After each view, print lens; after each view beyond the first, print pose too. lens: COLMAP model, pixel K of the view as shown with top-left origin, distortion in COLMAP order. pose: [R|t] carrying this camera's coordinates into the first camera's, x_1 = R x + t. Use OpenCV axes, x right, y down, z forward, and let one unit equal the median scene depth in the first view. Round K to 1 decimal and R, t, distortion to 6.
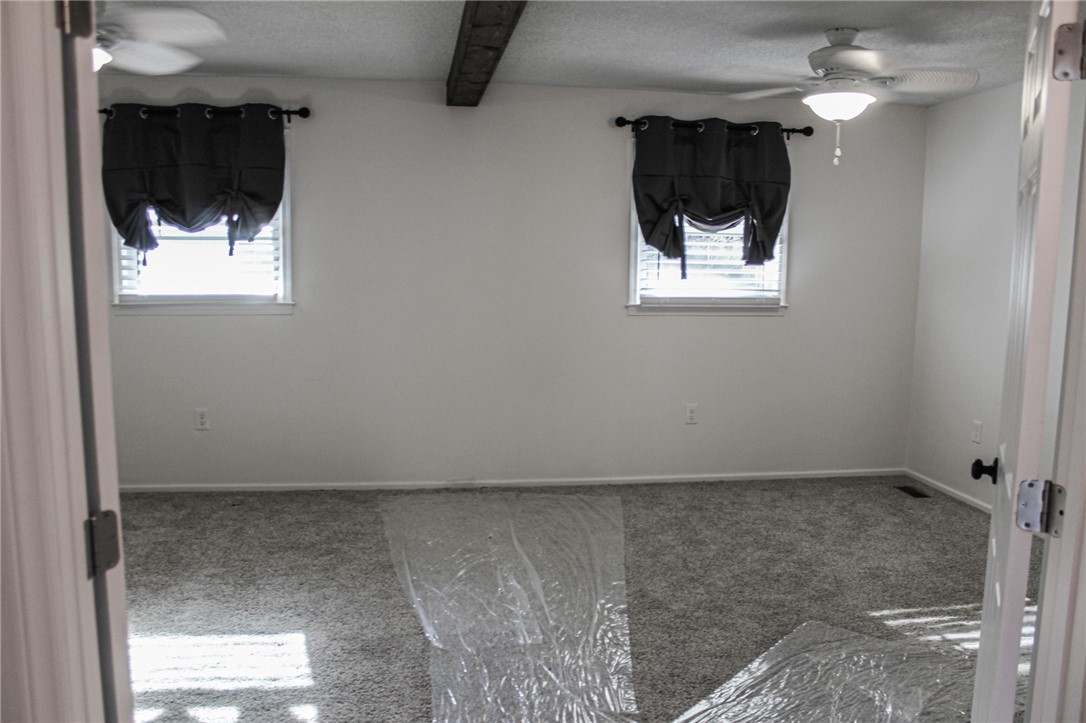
lens RADIAL K [[904.2, 0, 543.4], [0, 904.2, 384.9], [0, 0, 1]] dist [-0.165800, 0.149192]
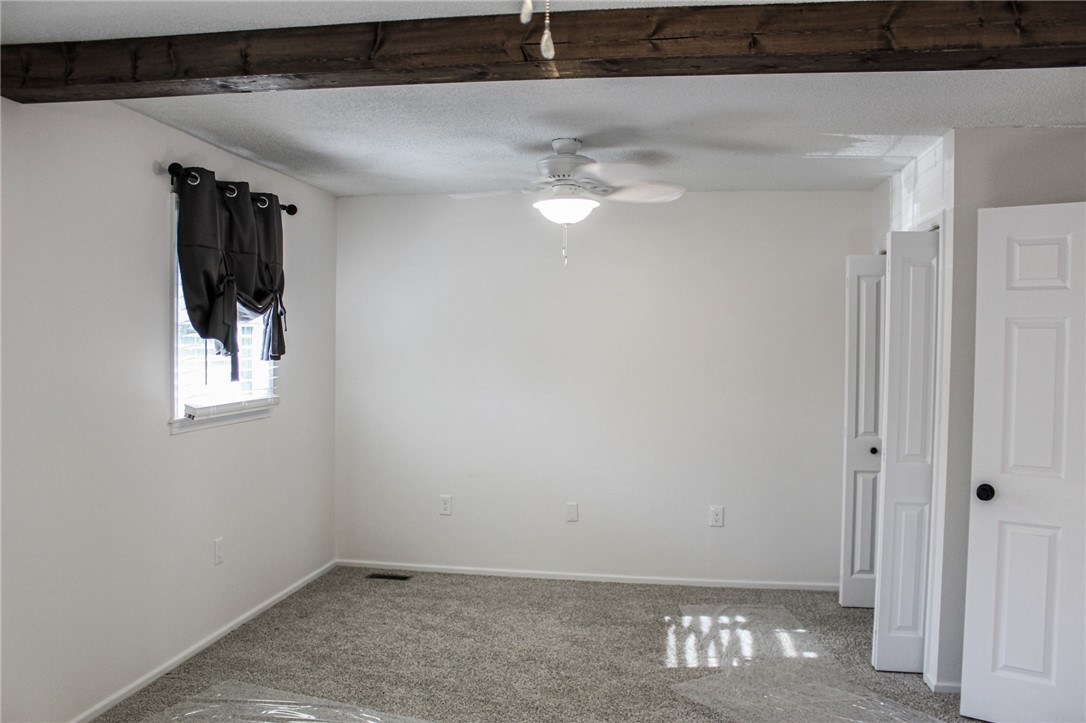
lens RADIAL K [[904.2, 0, 543.4], [0, 904.2, 384.9], [0, 0, 1]] dist [-0.165800, 0.149192]
pose [[0.299981, -0.052123, 0.952520, -0.503889], [0.127757, 0.991706, 0.014032, -0.090855], [-0.945351, 0.117482, 0.304152, 0.509257]]
